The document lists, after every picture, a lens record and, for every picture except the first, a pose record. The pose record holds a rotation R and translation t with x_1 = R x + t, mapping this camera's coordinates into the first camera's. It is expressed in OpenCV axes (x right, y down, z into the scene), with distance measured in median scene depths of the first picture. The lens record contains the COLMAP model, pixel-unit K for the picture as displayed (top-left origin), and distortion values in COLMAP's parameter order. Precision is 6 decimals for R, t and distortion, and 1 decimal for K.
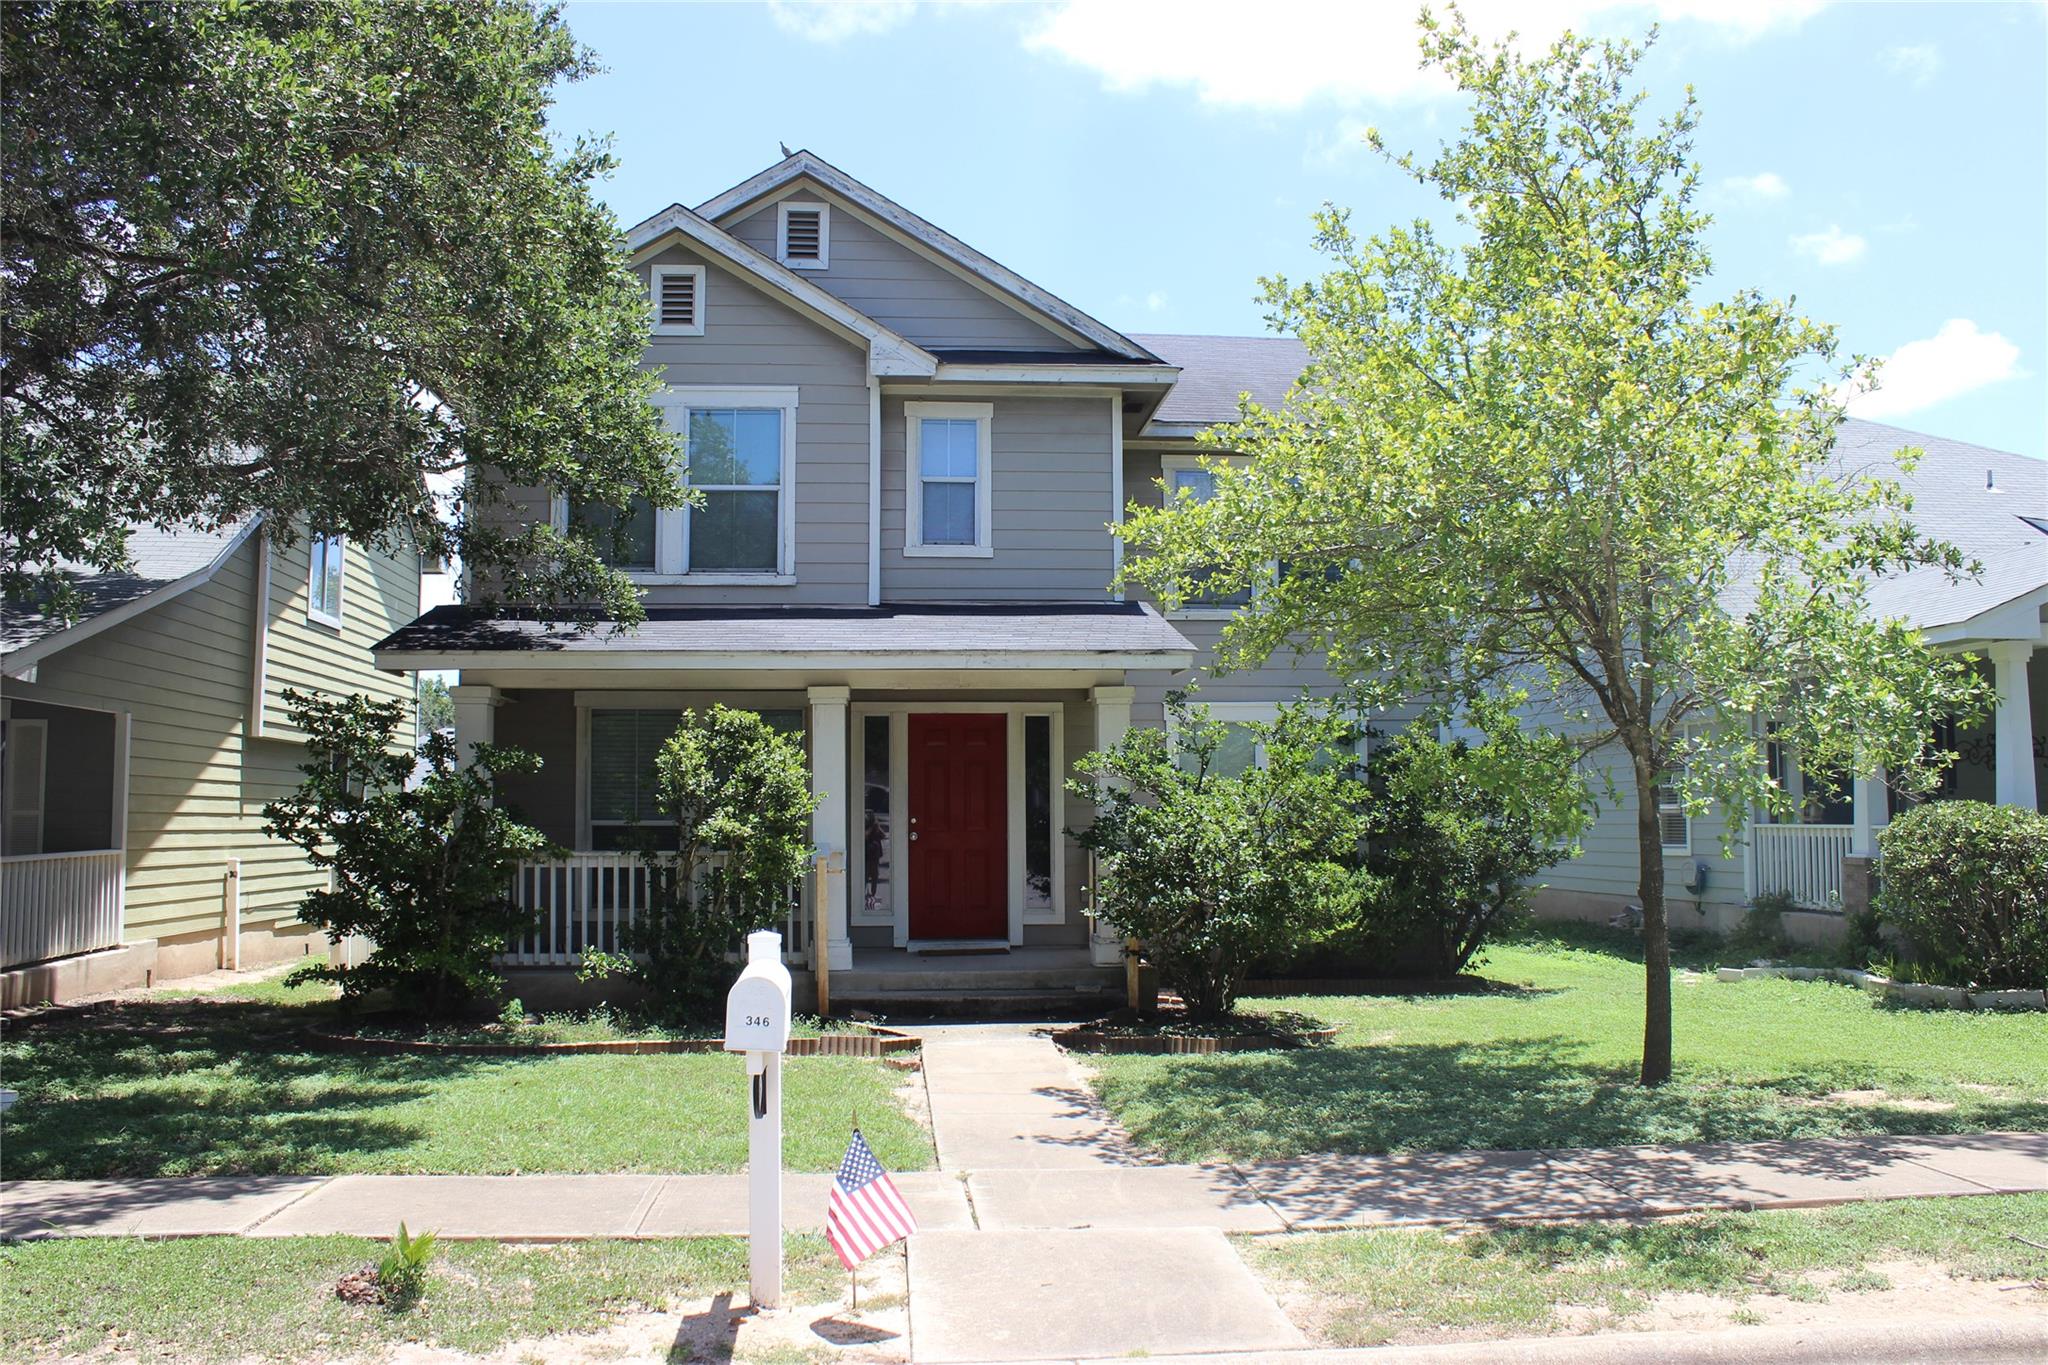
lens RADIAL K [[1700.8, 0, 1024.0], [0, 1700.8, 682.5], [0, 0, 1]] dist [-0.163816, 0.153549]
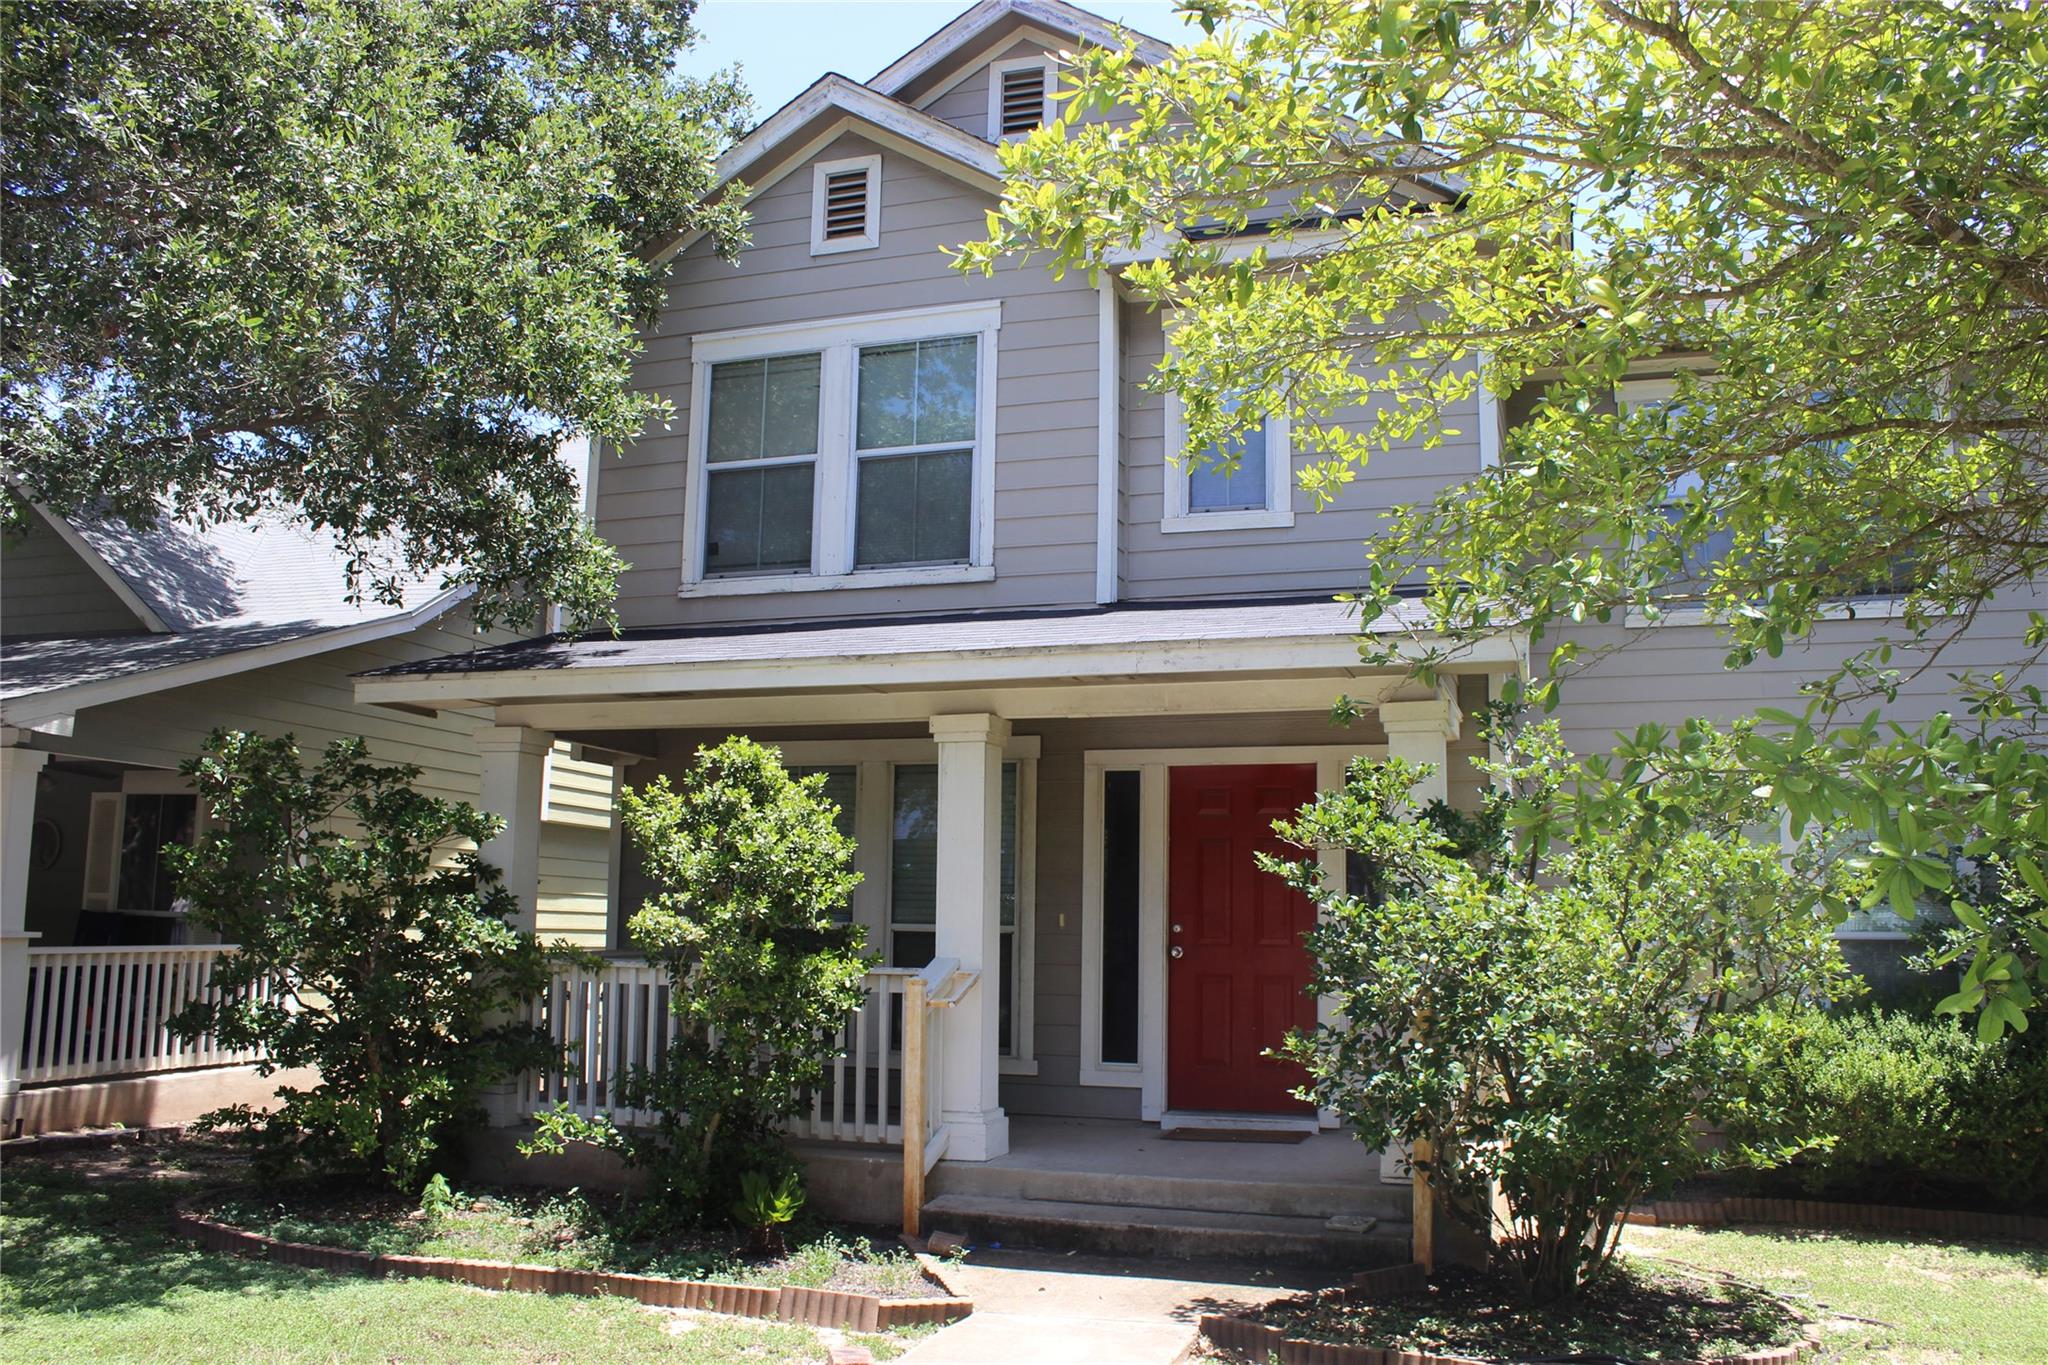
lens RADIAL K [[1700.8, 0, 1024.0], [0, 1700.8, 682.5], [0, 0, 1]] dist [-0.163816, 0.153549]
pose [[0.915530, -0.038284, -0.400424, 0.152366], [0.011116, 0.997488, -0.069953, 0.032413], [0.402097, 0.059593, 0.913656, 0.381856]]
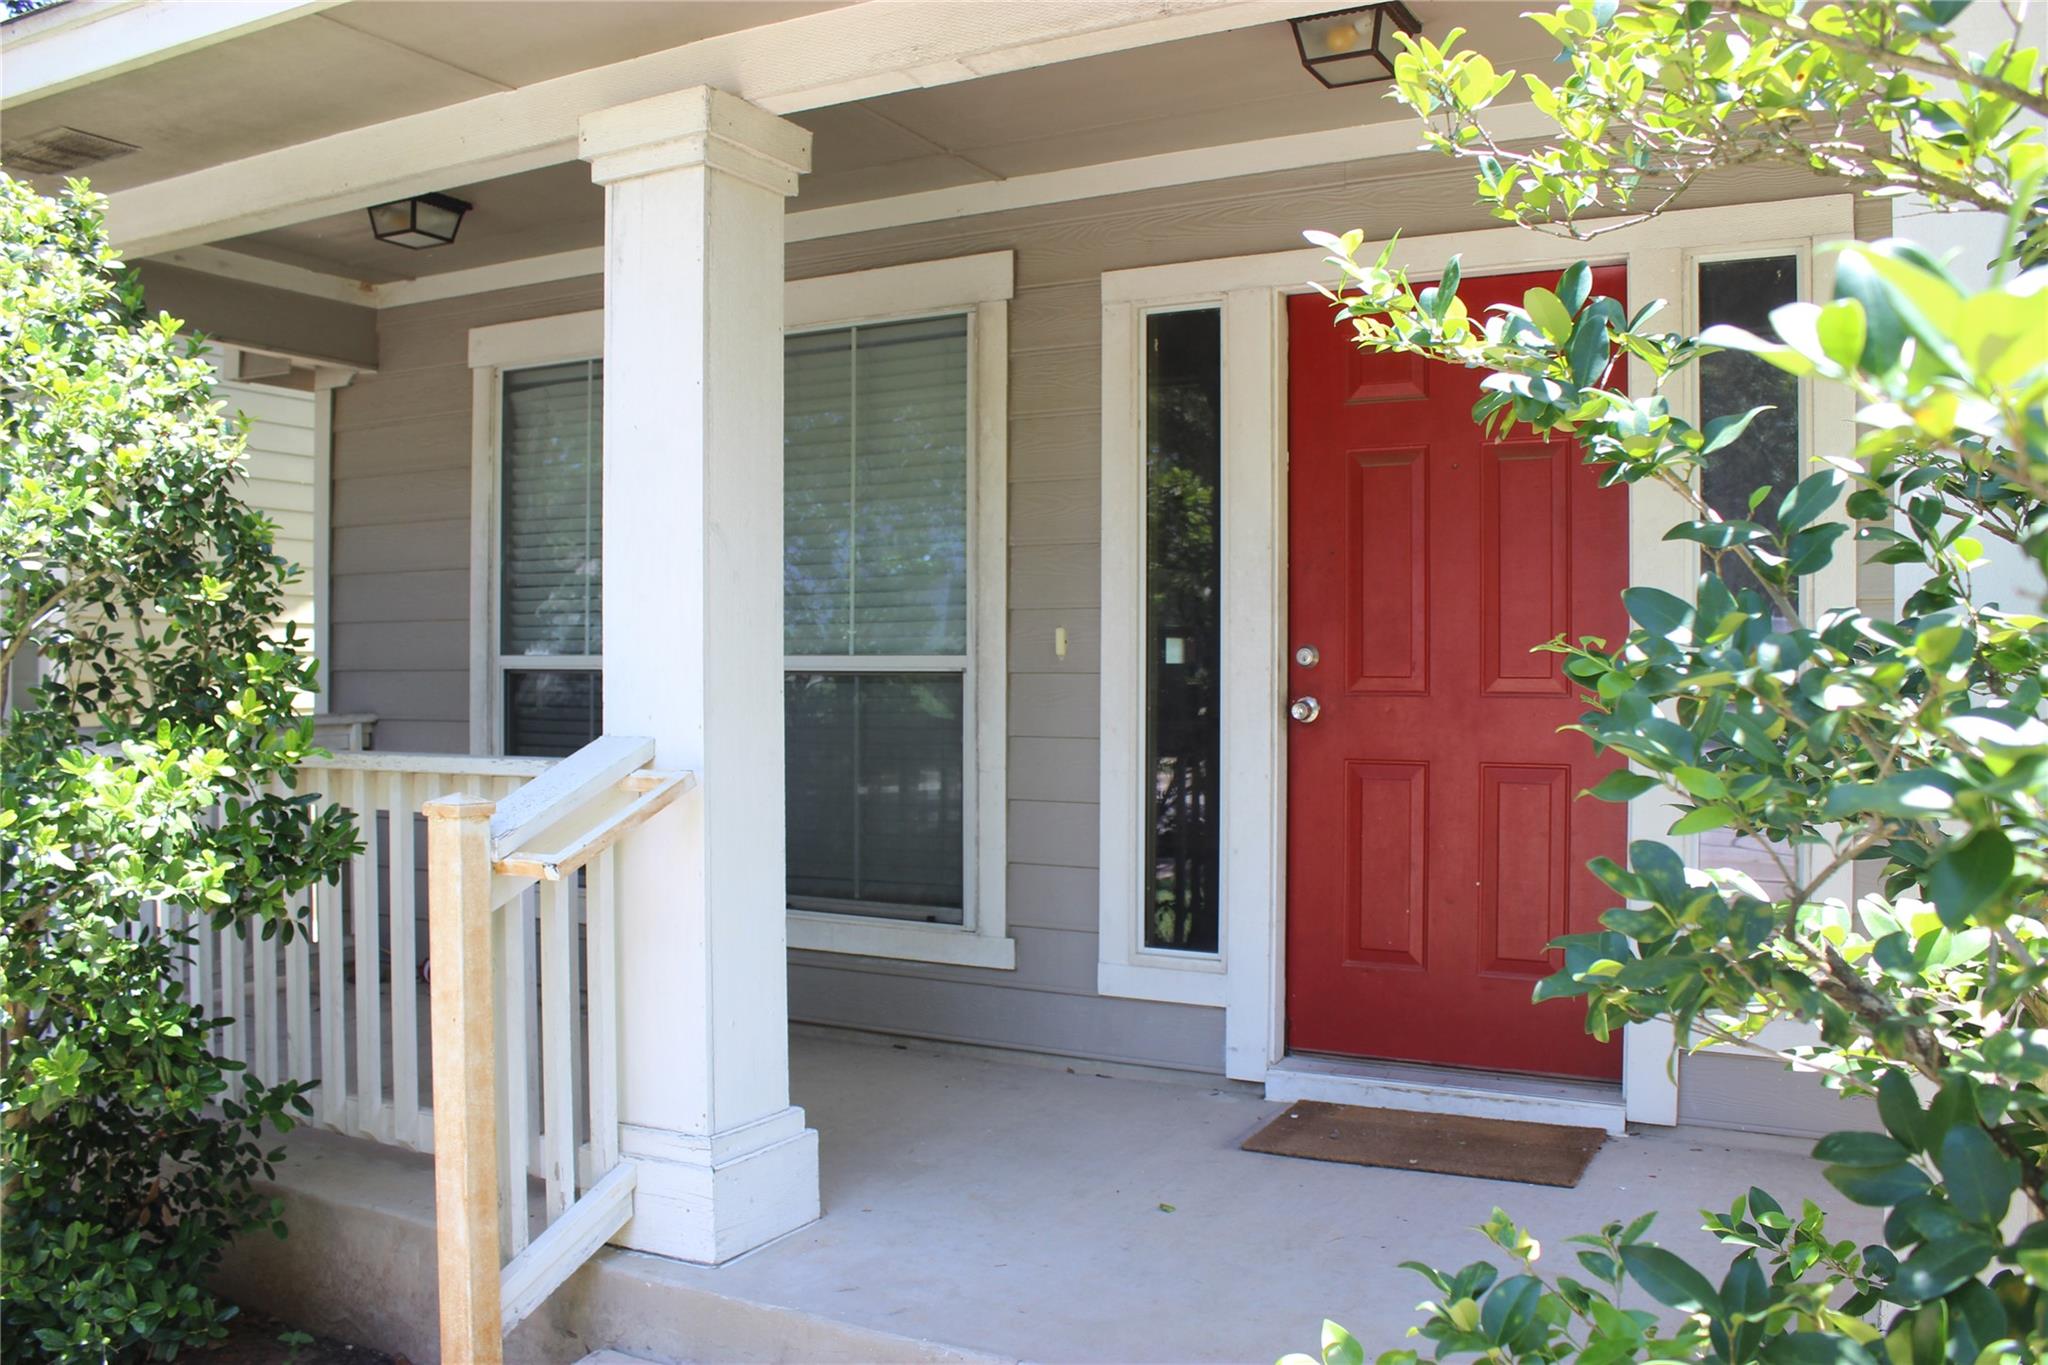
lens RADIAL K [[1700.8, 0, 1024.0], [0, 1700.8, 682.5], [0, 0, 1]] dist [-0.163816, 0.153549]
pose [[0.827050, 0.013091, -0.561976, 0.061344], [0.036726, 0.996334, 0.077258, 0.063423], [0.560928, -0.084535, 0.823537, 0.755961]]
